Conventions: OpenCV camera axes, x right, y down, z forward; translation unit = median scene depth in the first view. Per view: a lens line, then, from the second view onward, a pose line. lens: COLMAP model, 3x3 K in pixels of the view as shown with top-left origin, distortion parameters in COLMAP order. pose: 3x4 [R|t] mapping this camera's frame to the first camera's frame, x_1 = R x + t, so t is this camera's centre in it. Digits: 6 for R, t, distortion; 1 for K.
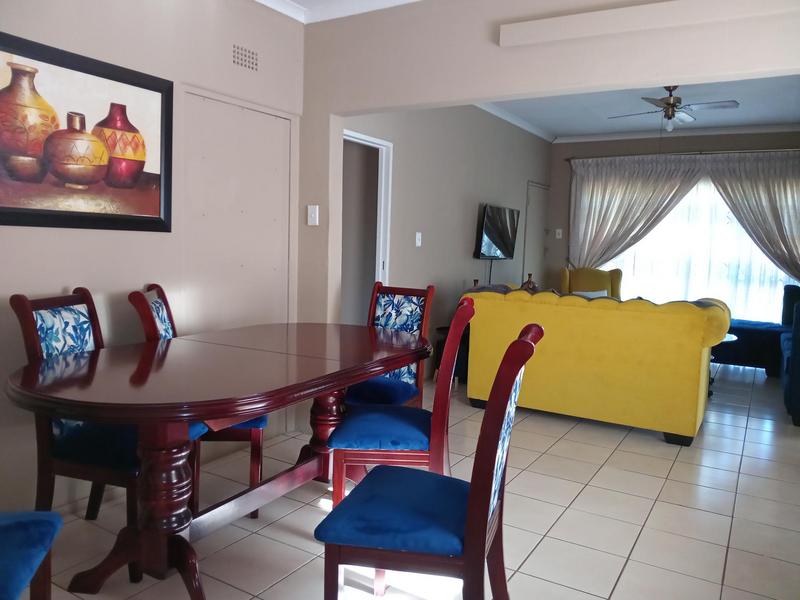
lens RADIAL K [[621.1, 0, 400.1], [0, 621.1, 299.2], [0, 0, 1]] dist [0.062742, -0.122666]
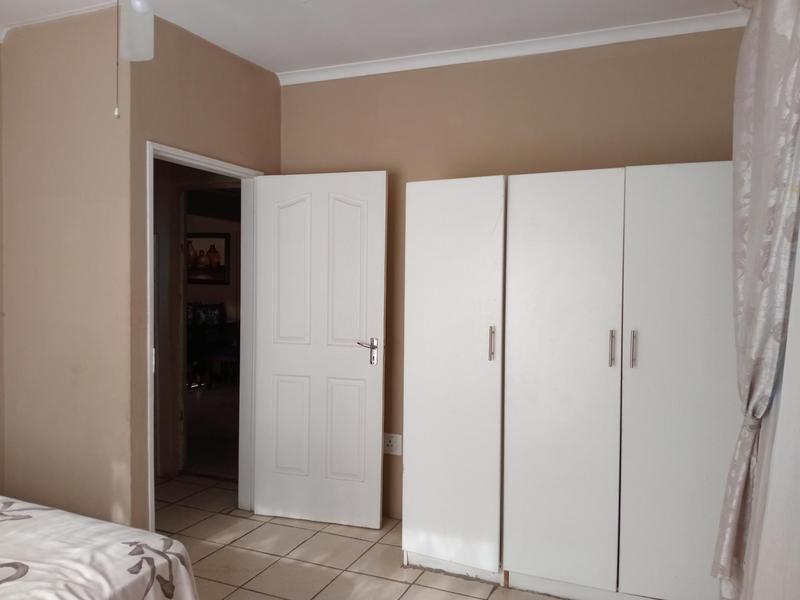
lens RADIAL K [[621.1, 0, 400.5], [0, 621.1, 300.8], [0, 0, 1]] dist [0.062742, -0.122666]
pose [[0.137608, -0.001676, -0.990485, 2.762819], [-0.111538, 0.993612, -0.017177, -0.085385], [0.984187, 0.112841, 0.136542, 1.528066]]
